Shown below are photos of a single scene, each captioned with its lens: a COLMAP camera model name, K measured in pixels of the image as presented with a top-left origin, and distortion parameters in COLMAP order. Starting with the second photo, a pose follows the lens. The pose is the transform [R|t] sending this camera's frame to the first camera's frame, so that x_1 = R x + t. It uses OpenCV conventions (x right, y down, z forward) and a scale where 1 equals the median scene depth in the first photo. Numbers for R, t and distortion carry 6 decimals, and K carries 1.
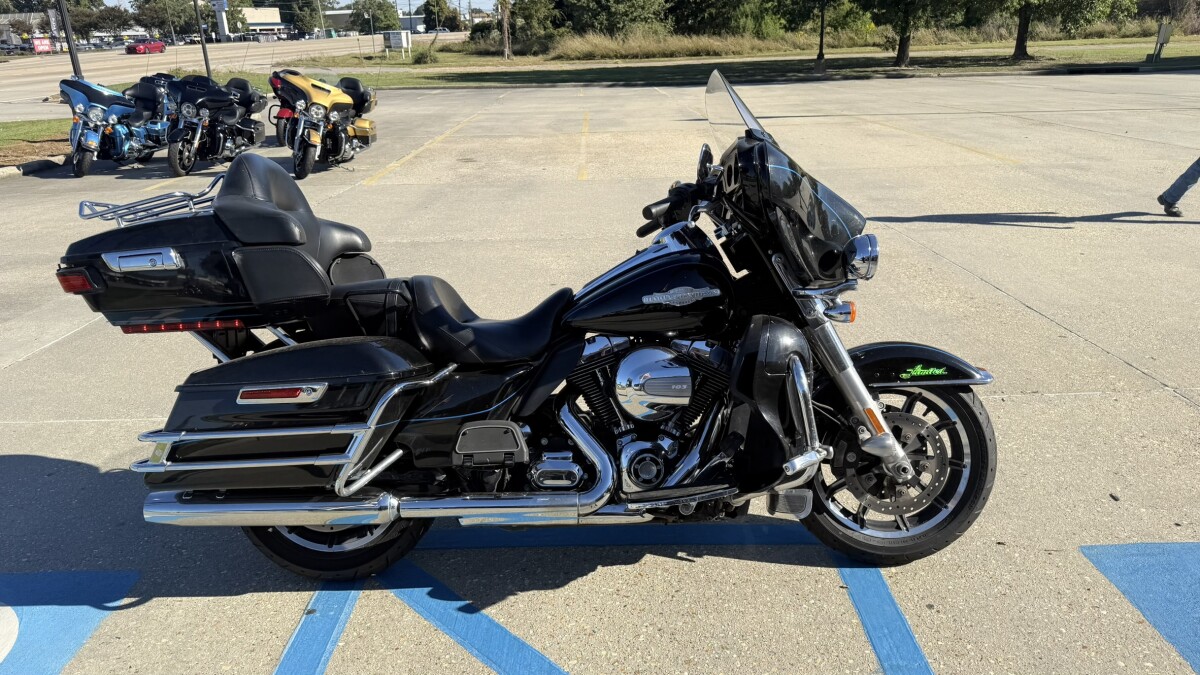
lens RADIAL K [[851.8, 0, 608.0], [0, 851.8, 339.2], [0, 0, 1]] dist [0.053276, -0.067254]
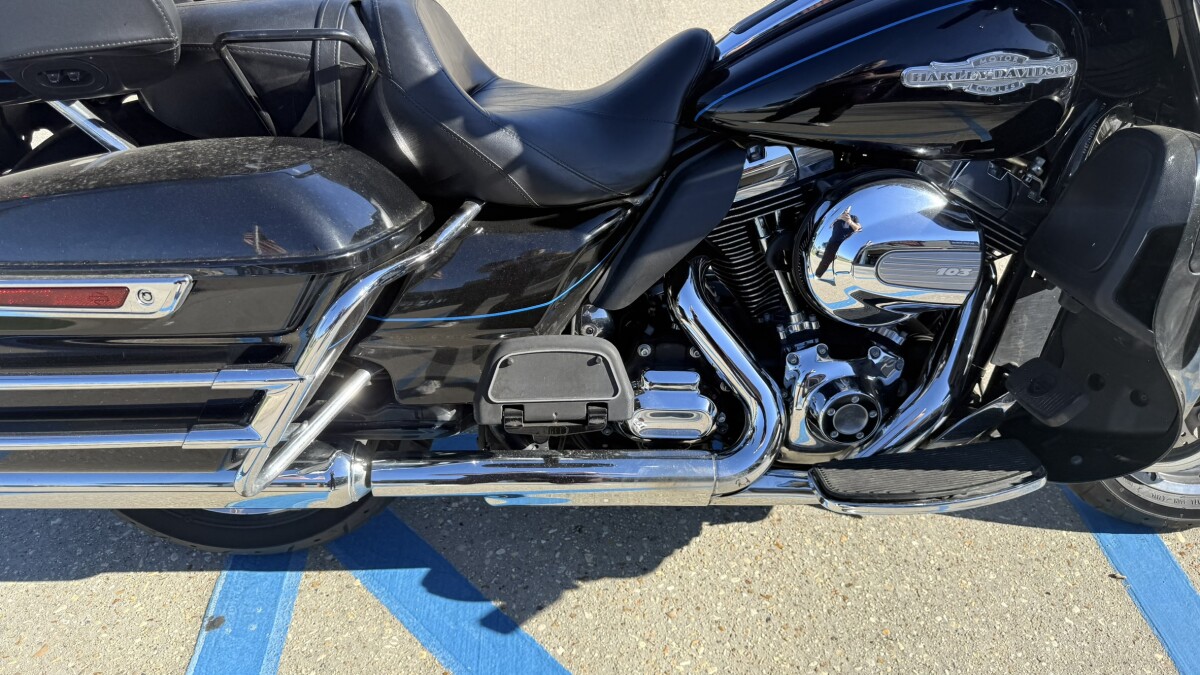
lens RADIAL K [[851.8, 0, 591.8], [0, 851.8, 335.5], [0, 0, 1]] dist [0.053276, -0.067254]
pose [[0.997137, 0.019883, 0.072954, -0.140619], [-0.043440, 0.940337, 0.337460, -0.059277], [-0.061892, -0.339663, 0.938509, 0.505317]]
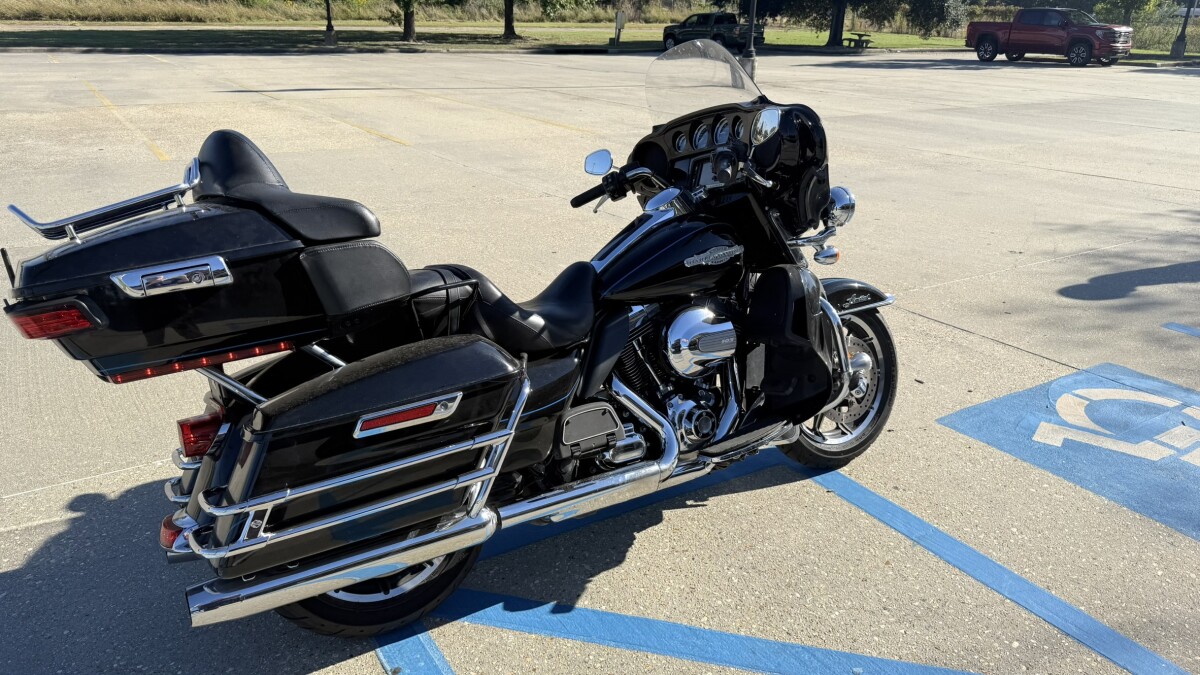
lens RADIAL K [[851.8, 0, 606.5], [0, 851.8, 331.6], [0, 0, 1]] dist [0.053276, -0.067254]
pose [[0.844153, -0.145182, 0.516069, -0.543985], [0.134766, 0.989188, 0.057840, -0.034152], [-0.518887, 0.020723, 0.854592, 0.155838]]
